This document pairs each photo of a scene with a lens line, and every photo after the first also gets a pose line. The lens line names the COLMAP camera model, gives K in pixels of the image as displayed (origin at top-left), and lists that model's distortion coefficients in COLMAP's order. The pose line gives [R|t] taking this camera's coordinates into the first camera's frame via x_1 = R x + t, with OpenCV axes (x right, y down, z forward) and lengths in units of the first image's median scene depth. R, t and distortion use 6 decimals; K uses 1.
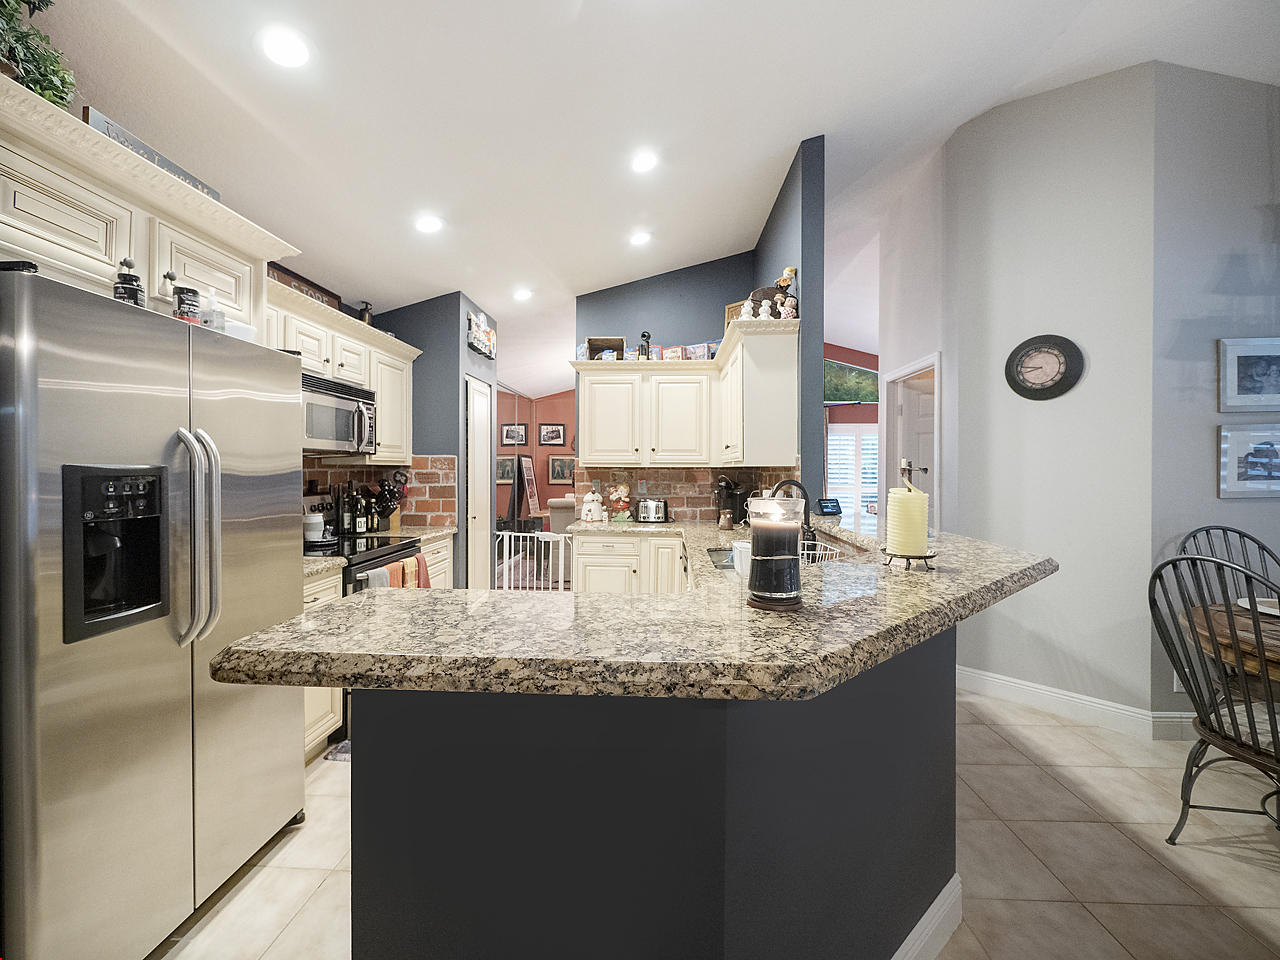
lens RADIAL K [[549.7, 0, 643.7], [0, 549.7, 473.5], [0, 0, 1]] dist [-0.001511, -0.000031]
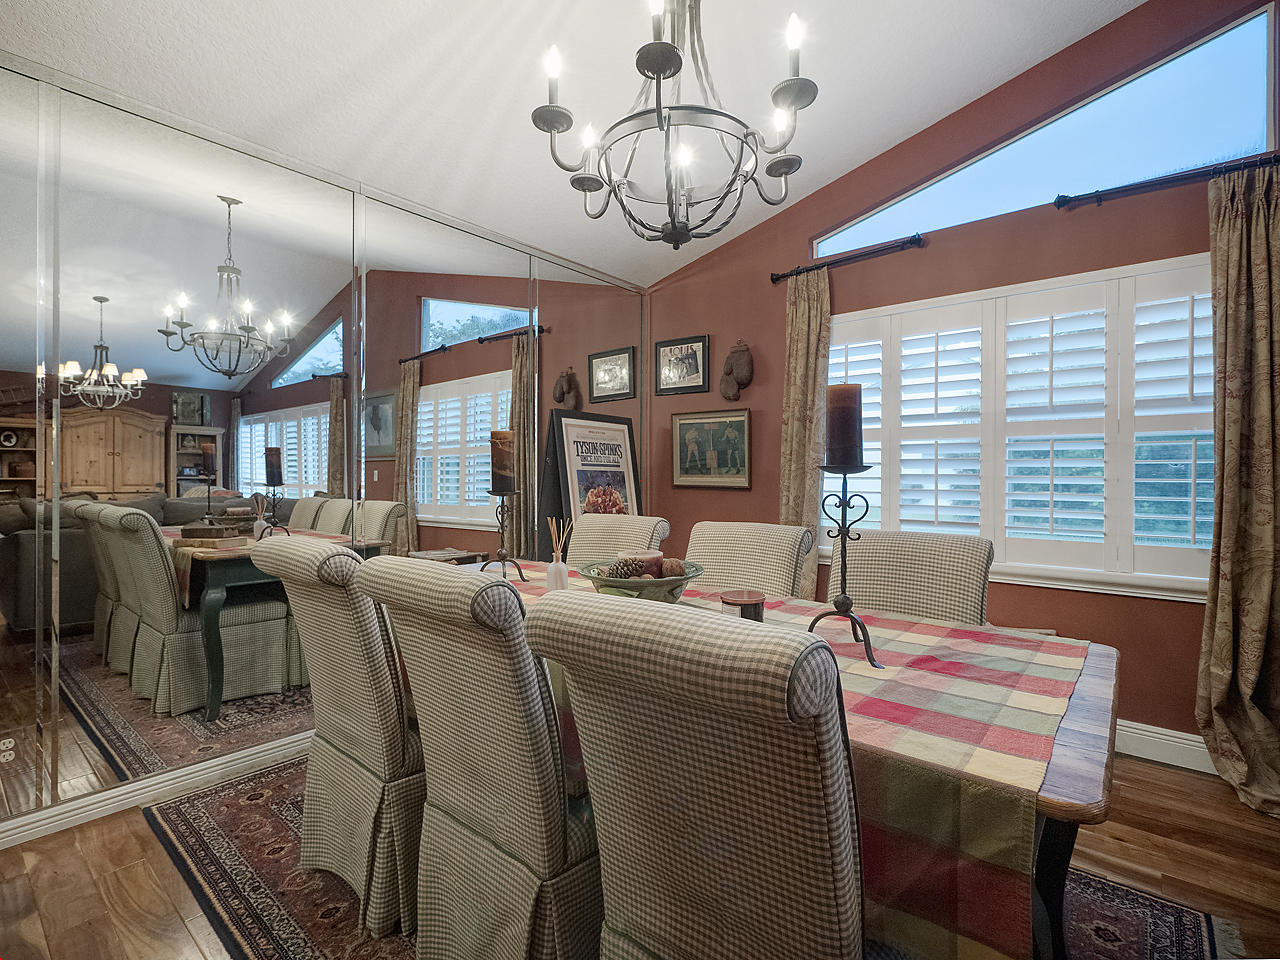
lens RADIAL K [[600.4, 0, 640.3], [0, 600.4, 476.0], [0, 0, 1]] dist [-0.000417, -0.000004]
pose [[0.790558, 0.001787, -0.612384, 0.168803], [-0.001742, 0.999998, 0.000669, 0.022828], [0.612384, 0.000537, 0.790560, 1.249996]]
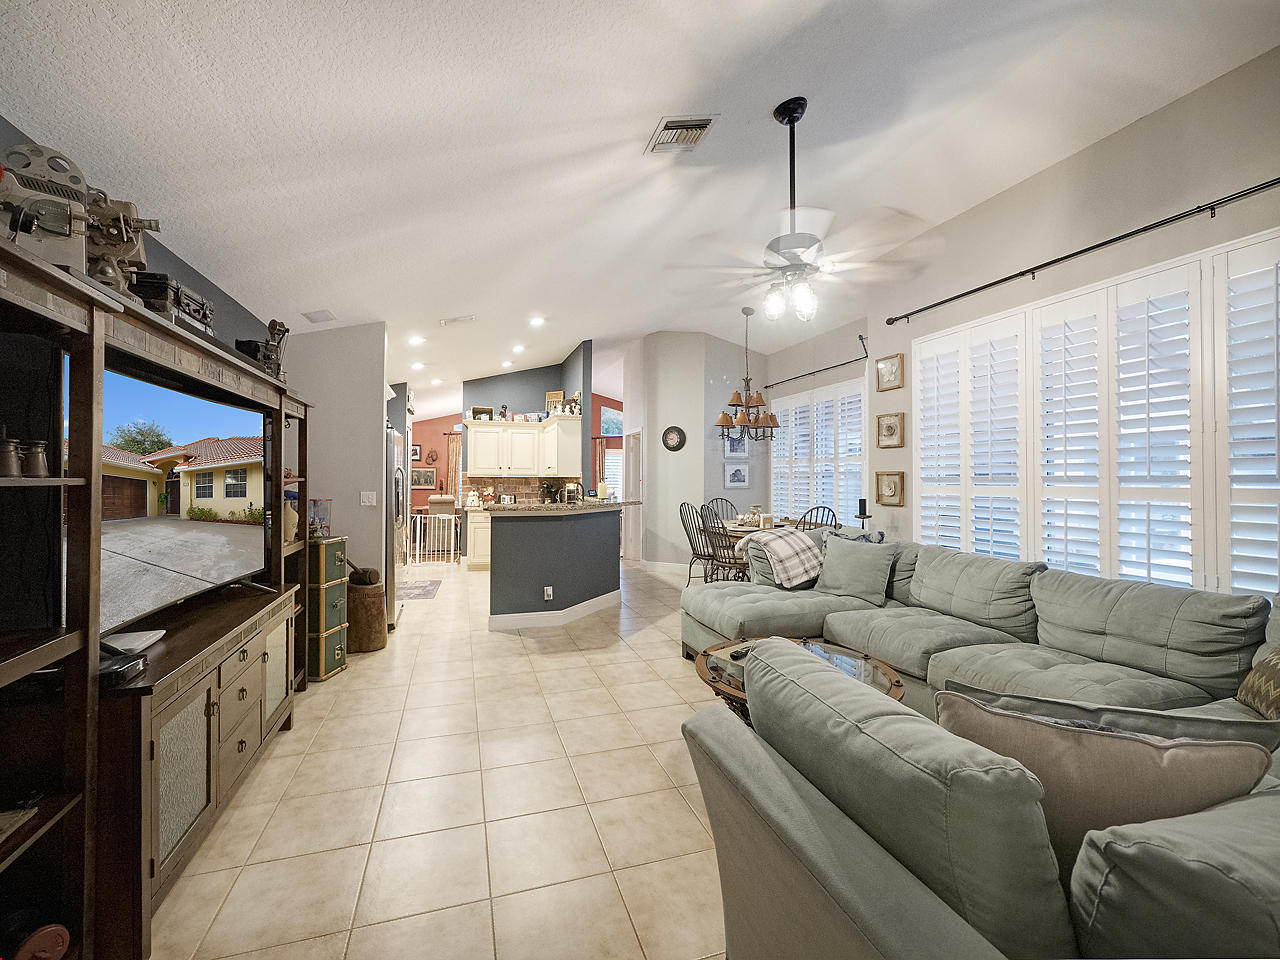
lens RADIAL K [[549.7, 0, 643.2], [0, 549.7, 477.2], [0, 0, 1]] dist [-0.001511, -0.000031]
pose [[0.935515, 0.002639, 0.353276, -0.217521], [0.001108, 0.999945, -0.010403, 0.009377], [-0.353284, 0.010124, 0.935461, -0.932721]]
